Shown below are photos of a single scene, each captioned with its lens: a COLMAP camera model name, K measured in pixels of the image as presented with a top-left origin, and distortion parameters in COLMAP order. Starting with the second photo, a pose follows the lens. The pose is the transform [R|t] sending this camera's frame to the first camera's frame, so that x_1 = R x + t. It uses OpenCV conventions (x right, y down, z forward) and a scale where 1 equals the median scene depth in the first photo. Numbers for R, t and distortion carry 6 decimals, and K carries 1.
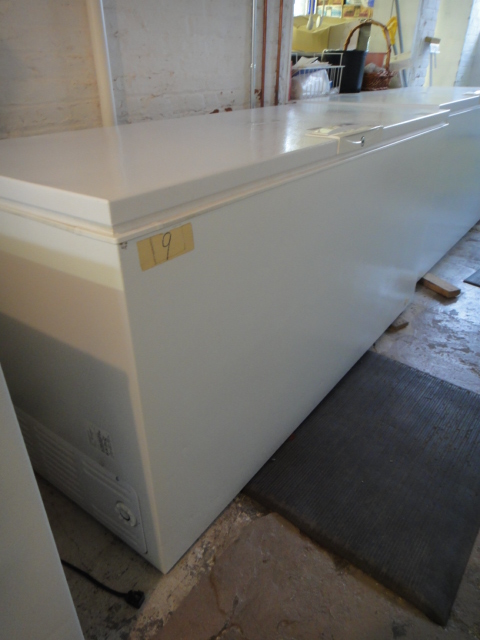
lens RADIAL K [[467.3, 0, 240.4], [0, 467.3, 334.0], [0, 0, 1]] dist [-0.006700, -0.005791]
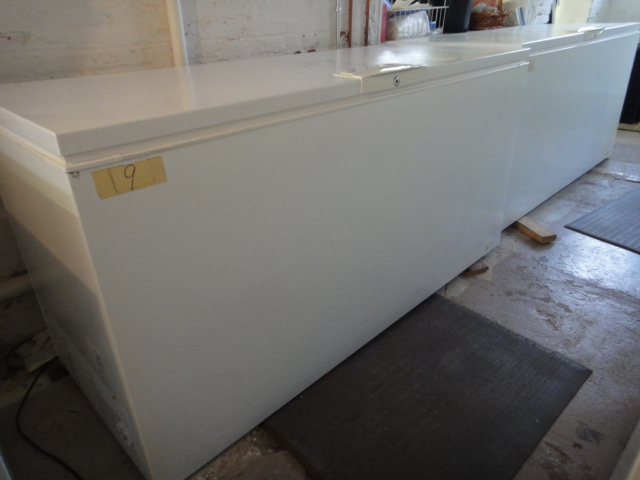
lens RADIAL K [[466.8, 0, 320.0], [0, 466.8, 240.0], [0, 0, 1]] dist [0.004015, 0.006627]
pose [[0.987564, 0.049953, -0.149068, 0.193589], [-0.059310, 0.996495, -0.058996, -0.003329], [0.145599, 0.067103, 0.987065, 0.007936]]
